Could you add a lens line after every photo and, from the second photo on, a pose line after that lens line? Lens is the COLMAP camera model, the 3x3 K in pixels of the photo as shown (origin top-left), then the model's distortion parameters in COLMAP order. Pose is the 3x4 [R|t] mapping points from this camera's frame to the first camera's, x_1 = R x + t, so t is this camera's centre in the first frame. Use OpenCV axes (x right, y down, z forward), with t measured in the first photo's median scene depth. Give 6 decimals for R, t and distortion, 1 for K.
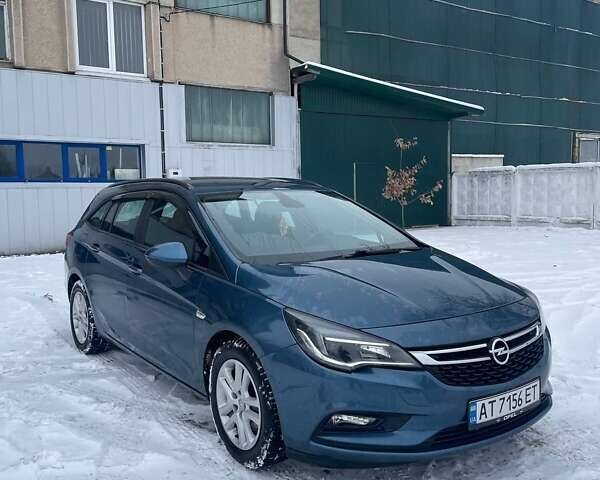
lens RADIAL K [[599.7, 0, 300.0], [0, 599.7, 240.0], [0, 0, 1]] dist [0.114981, -0.164570]
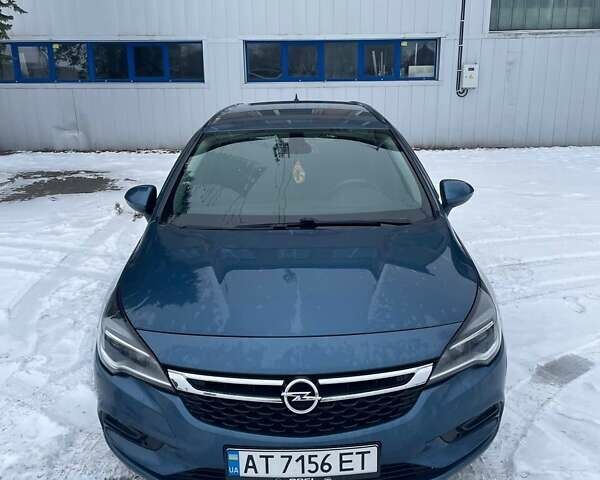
lens RADIAL K [[599.7, 0, 300.0], [0, 599.7, 240.0], [0, 0, 1]] dist [0.114981, -0.164570]
pose [[0.816836, 0.150608, -0.556863, 0.703521], [-0.046244, 0.979307, 0.197028, -0.146889], [0.575013, -0.135188, 0.806898, 0.426061]]
